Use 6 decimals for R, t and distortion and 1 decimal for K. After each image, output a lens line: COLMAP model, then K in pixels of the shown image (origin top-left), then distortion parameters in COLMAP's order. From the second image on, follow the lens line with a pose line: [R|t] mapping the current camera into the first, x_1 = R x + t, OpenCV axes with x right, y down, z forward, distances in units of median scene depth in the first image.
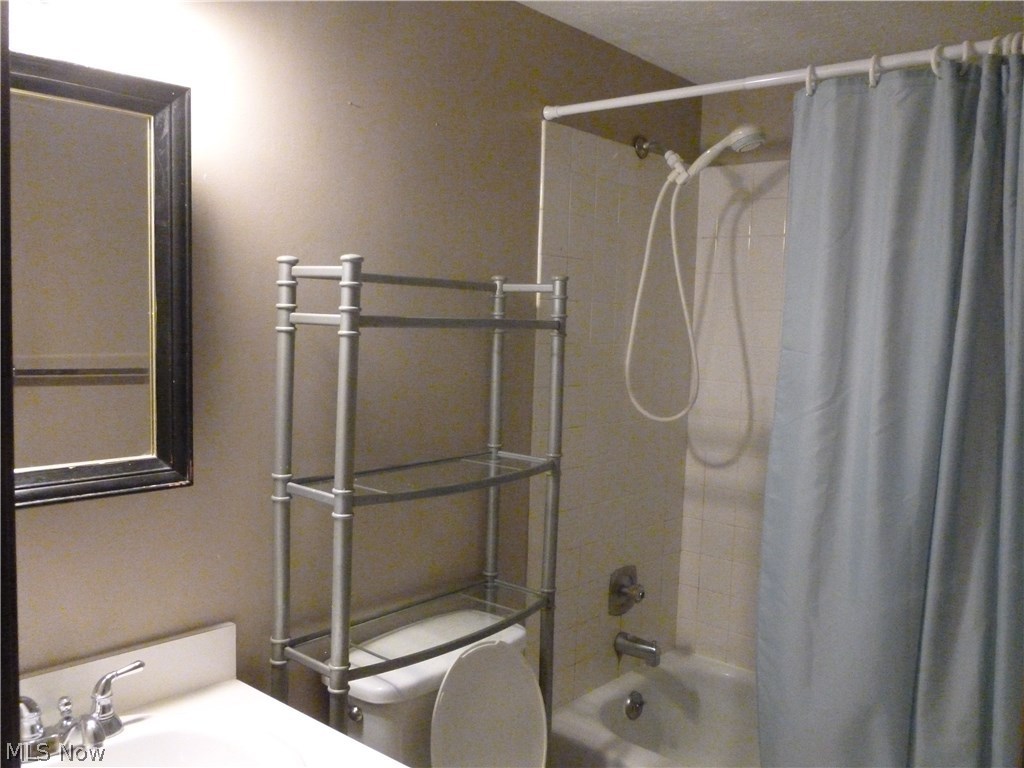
lens RADIAL K [[860.5, 0, 512.0], [0, 860.5, 384.0], [0, 0, 1]] dist [-0.050202, 0.018718]
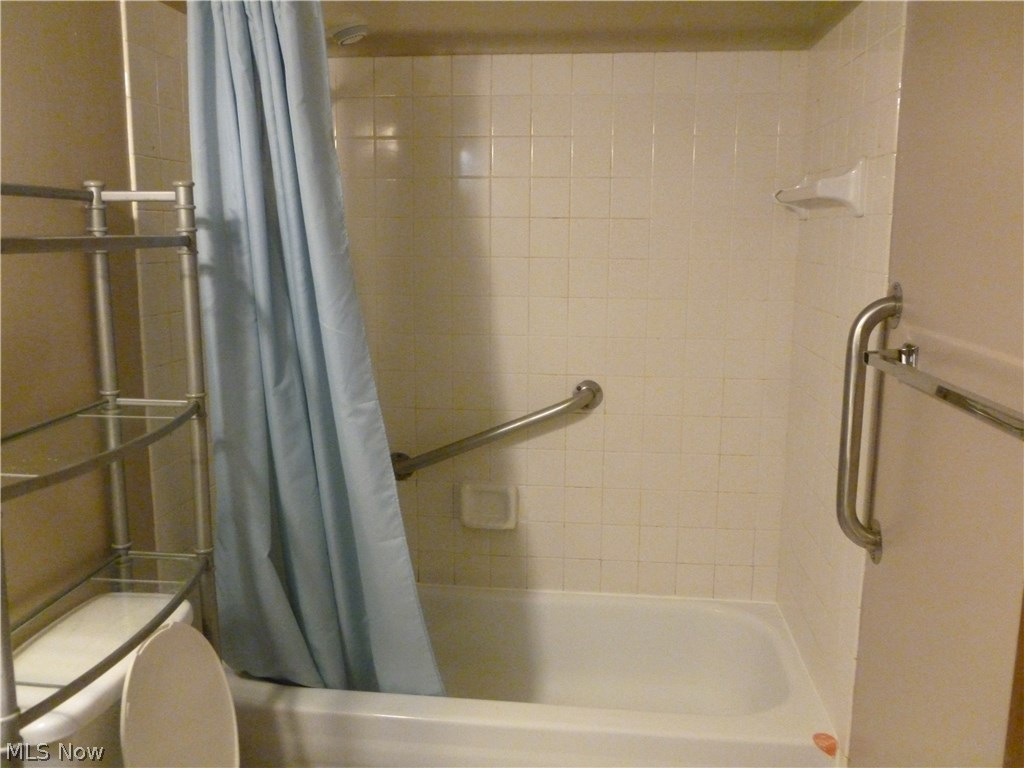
lens RADIAL K [[873.5, 0, 512.0], [0, 873.5, 384.0], [0, 0, 1]] dist [-0.001886, -0.002316]
pose [[0.842603, -0.124013, 0.524061, -0.135567], [0.068057, 0.989844, 0.124811, -0.014518], [-0.534217, -0.069500, 0.842486, 0.100737]]
